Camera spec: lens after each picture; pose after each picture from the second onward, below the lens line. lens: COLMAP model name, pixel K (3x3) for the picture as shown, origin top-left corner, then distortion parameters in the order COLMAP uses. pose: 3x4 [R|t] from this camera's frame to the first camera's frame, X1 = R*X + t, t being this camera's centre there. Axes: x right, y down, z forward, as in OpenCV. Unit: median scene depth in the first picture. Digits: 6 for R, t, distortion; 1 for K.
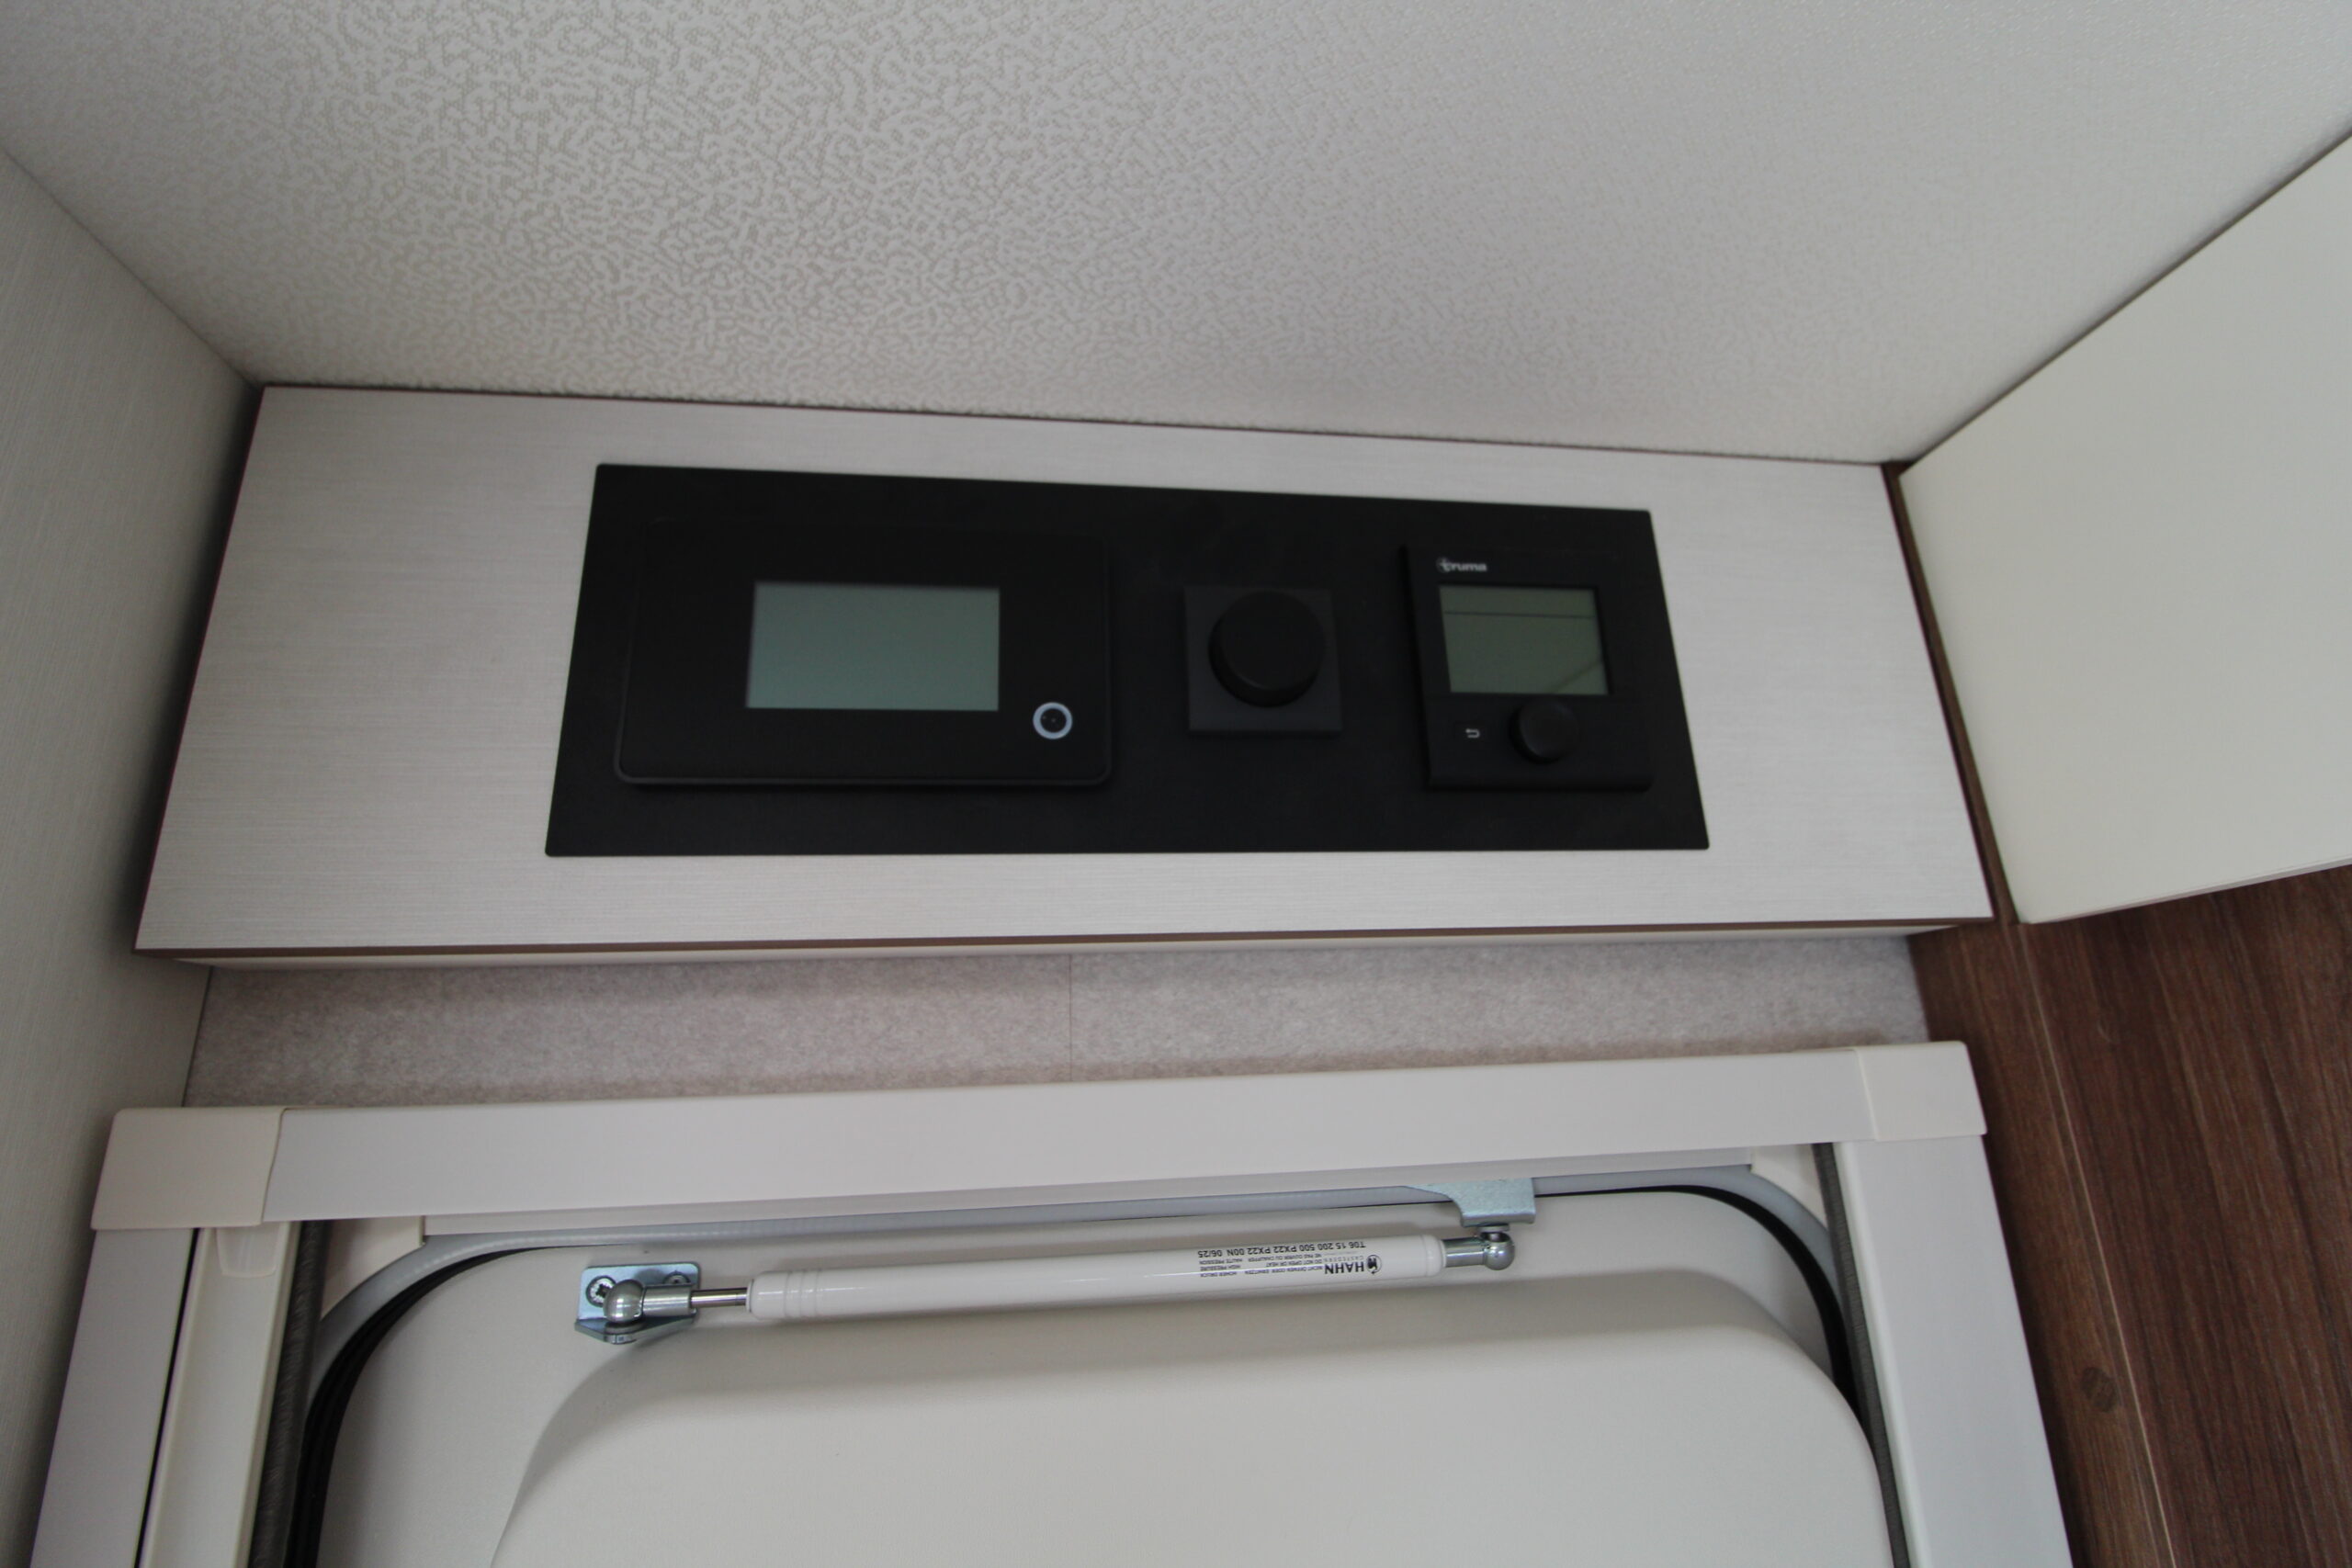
lens RADIAL K [[1096.5, 0, 1192.5], [0, 1096.5, 765.4], [0, 0, 1]] dist [0.000709, -0.016376]
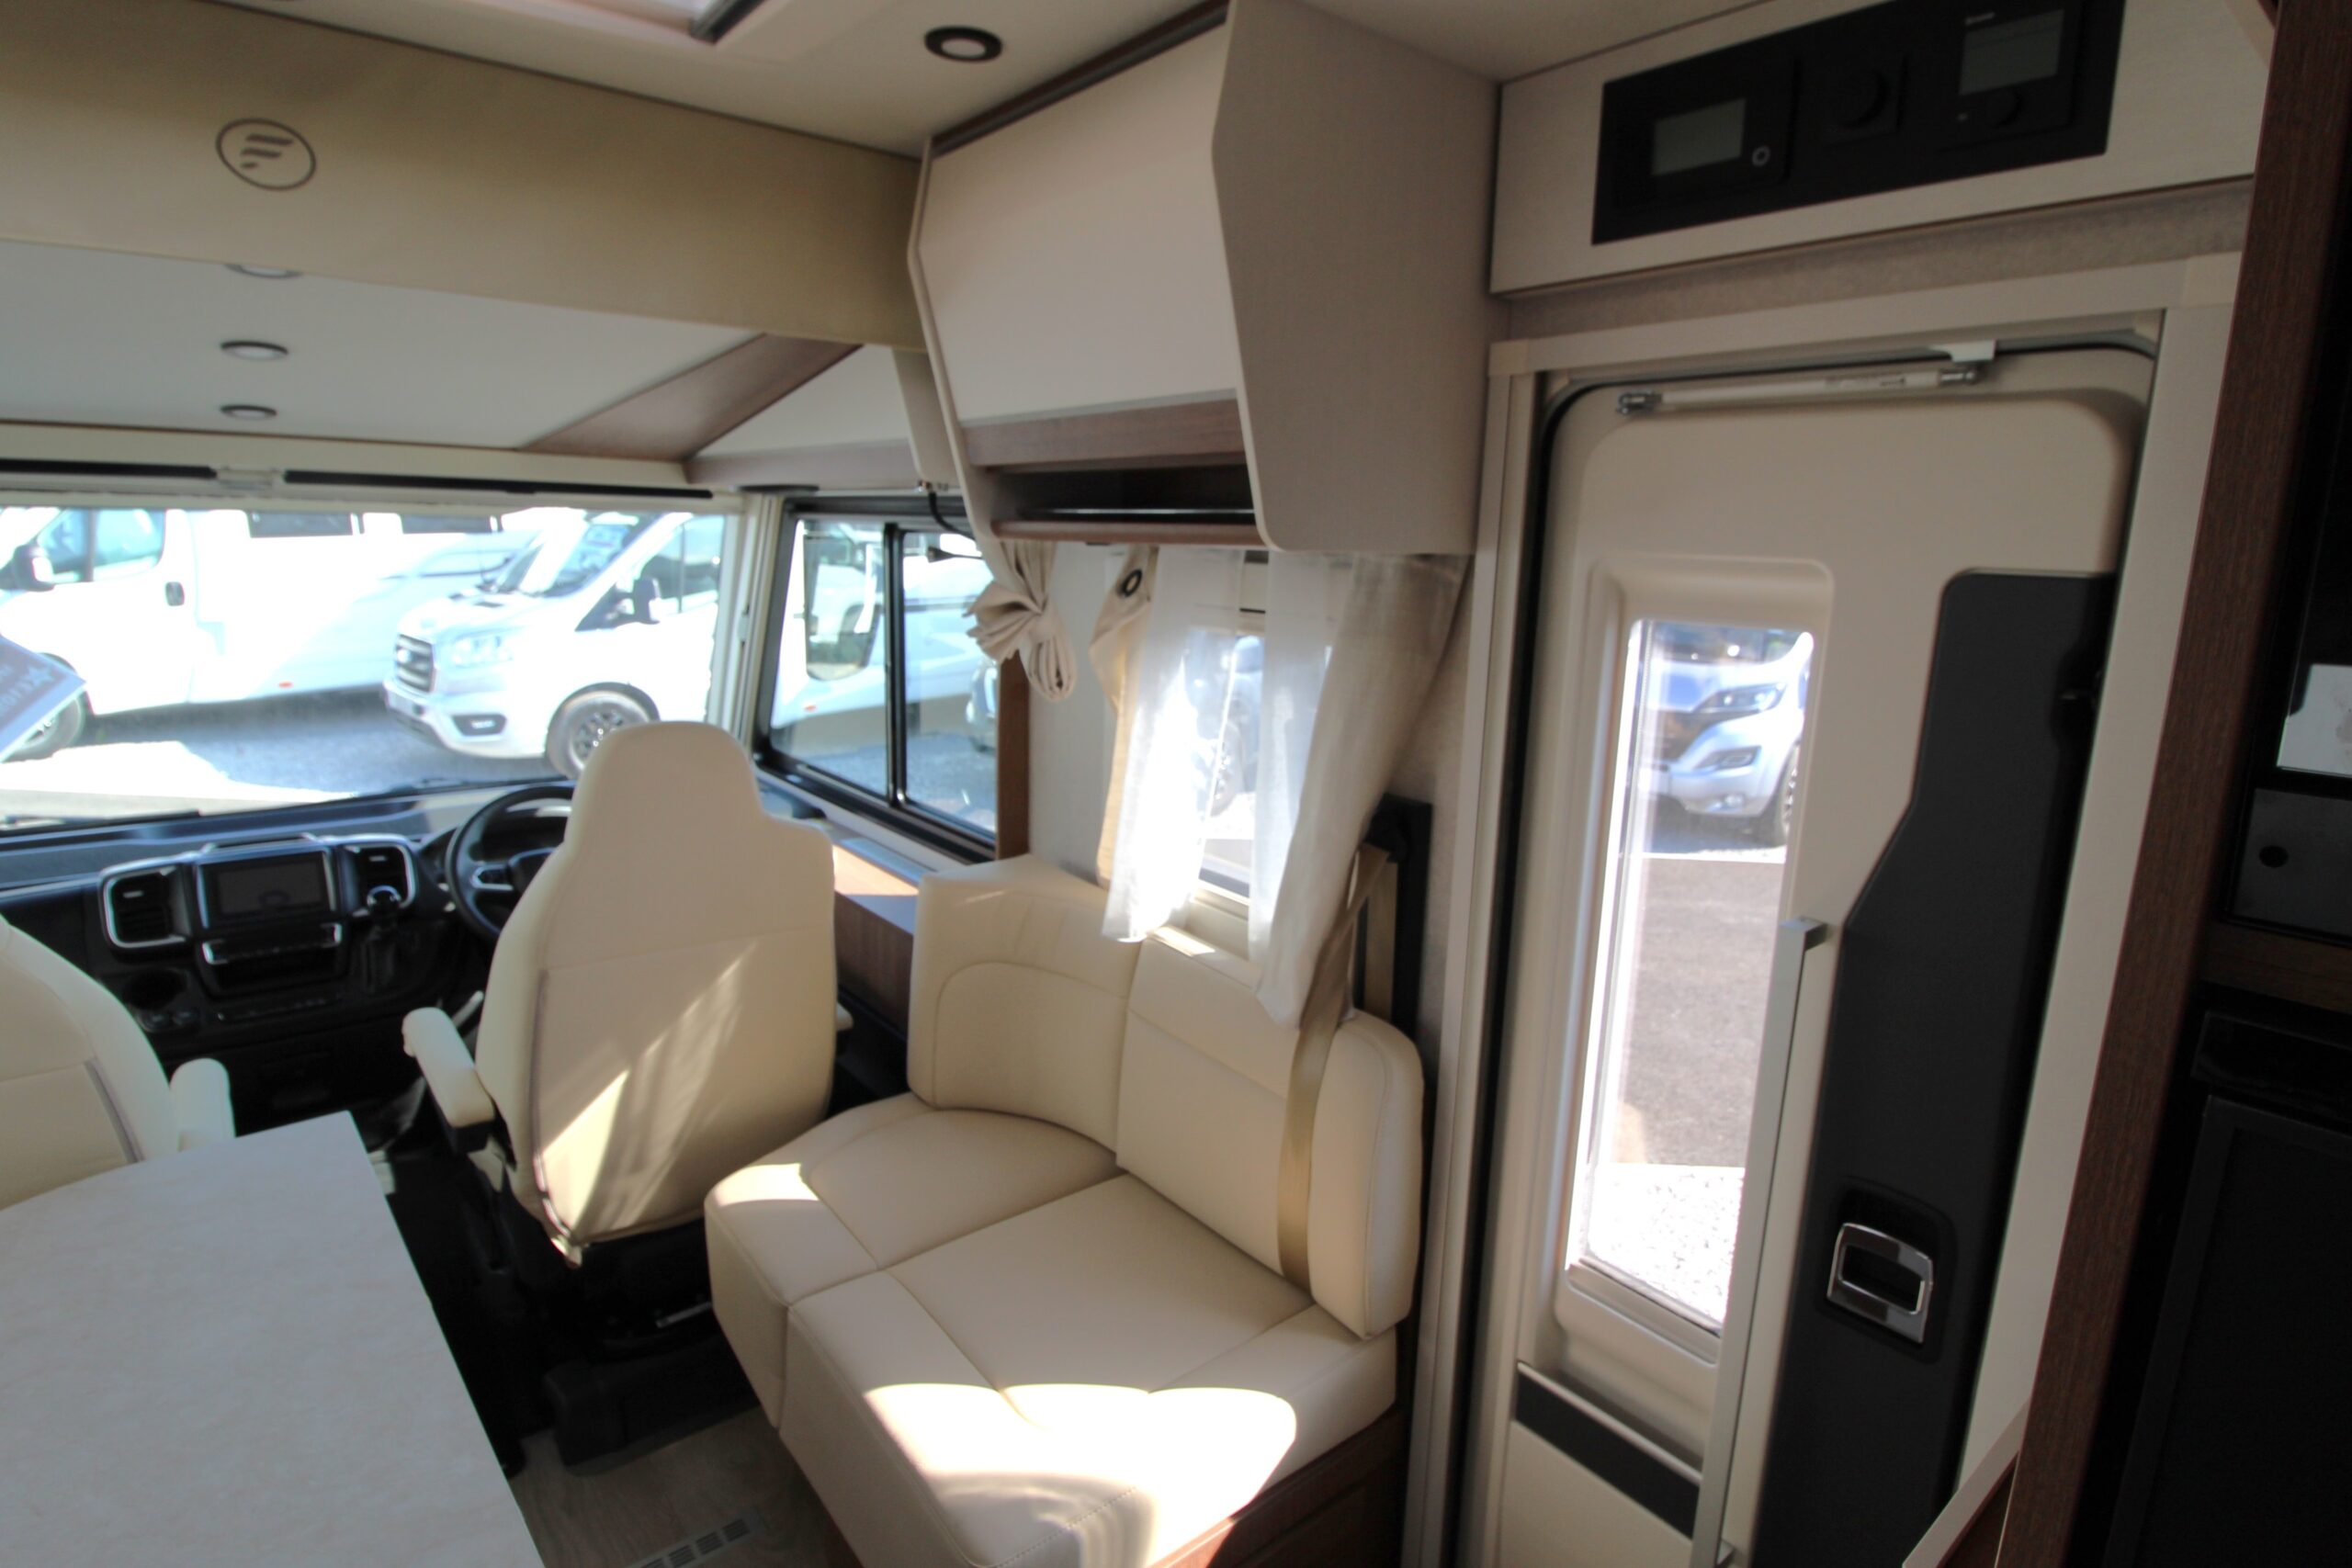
lens RADIAL K [[1230.8, 0, 1176.0], [0, 1230.8, 784.0], [0, 0, 1]] dist [-0.000206, -0.000399]
pose [[0.528509, 0.220957, -0.819668, 1.738172], [0.210648, 0.901204, 0.378759, -0.093068], [0.822378, -0.372839, 0.429751, -1.772699]]
